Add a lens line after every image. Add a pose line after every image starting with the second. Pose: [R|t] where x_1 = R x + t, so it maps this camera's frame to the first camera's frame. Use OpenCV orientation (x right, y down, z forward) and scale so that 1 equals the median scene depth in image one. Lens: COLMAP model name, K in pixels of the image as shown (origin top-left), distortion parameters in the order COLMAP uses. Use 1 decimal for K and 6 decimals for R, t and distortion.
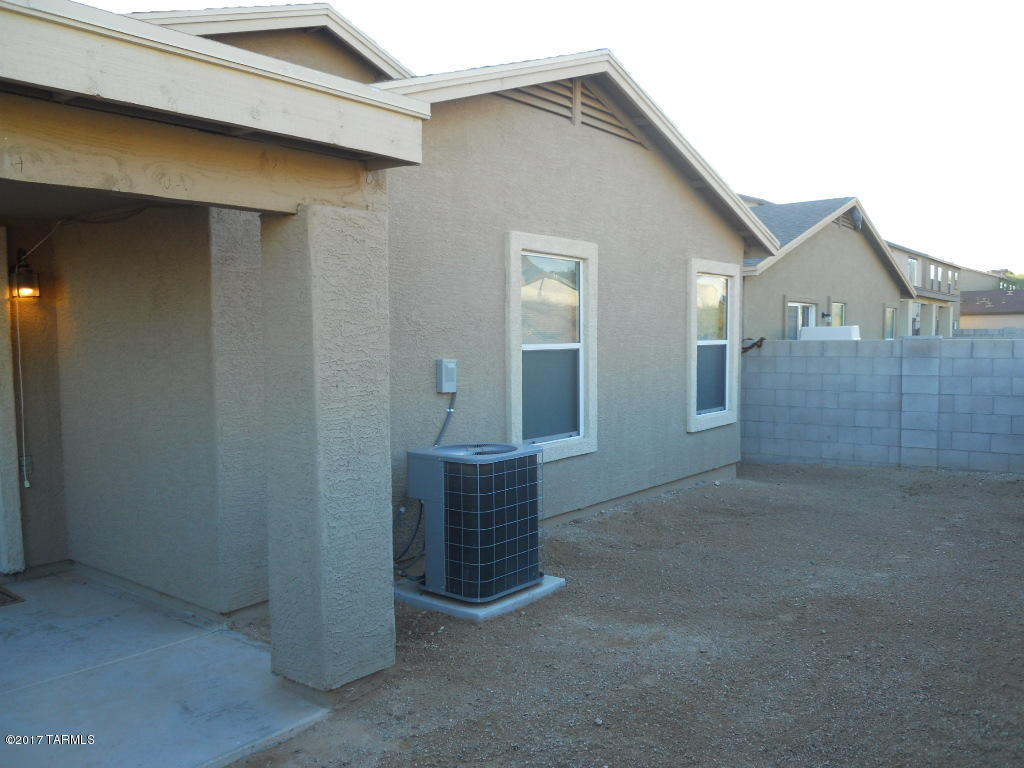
lens RADIAL K [[835.5, 0, 530.0], [0, 835.5, 384.0], [0, 0, 1]] dist [-0.035986, 0.016399]
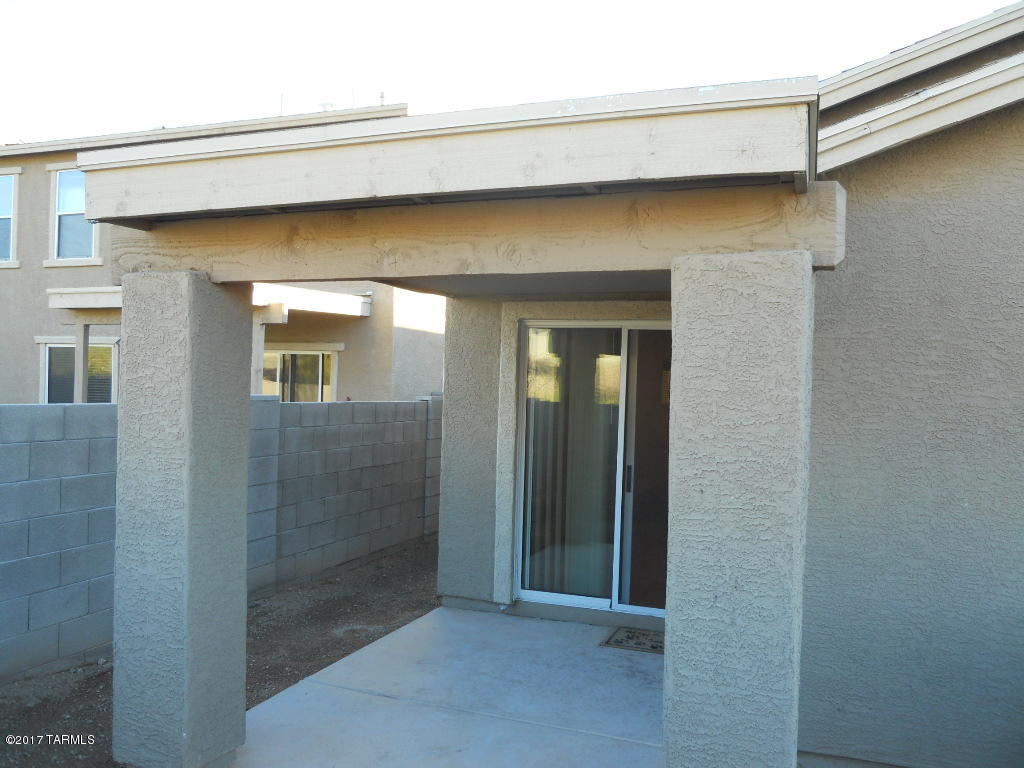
lens RADIAL K [[835.5, 0, 513.1], [0, 835.5, 387.4], [0, 0, 1]] dist [-0.035986, 0.016399]
pose [[0.312273, 0.017834, -0.949825, 0.427101], [-0.085001, 0.996338, -0.009238, -0.069159], [0.946182, 0.083621, 0.312645, 0.597444]]
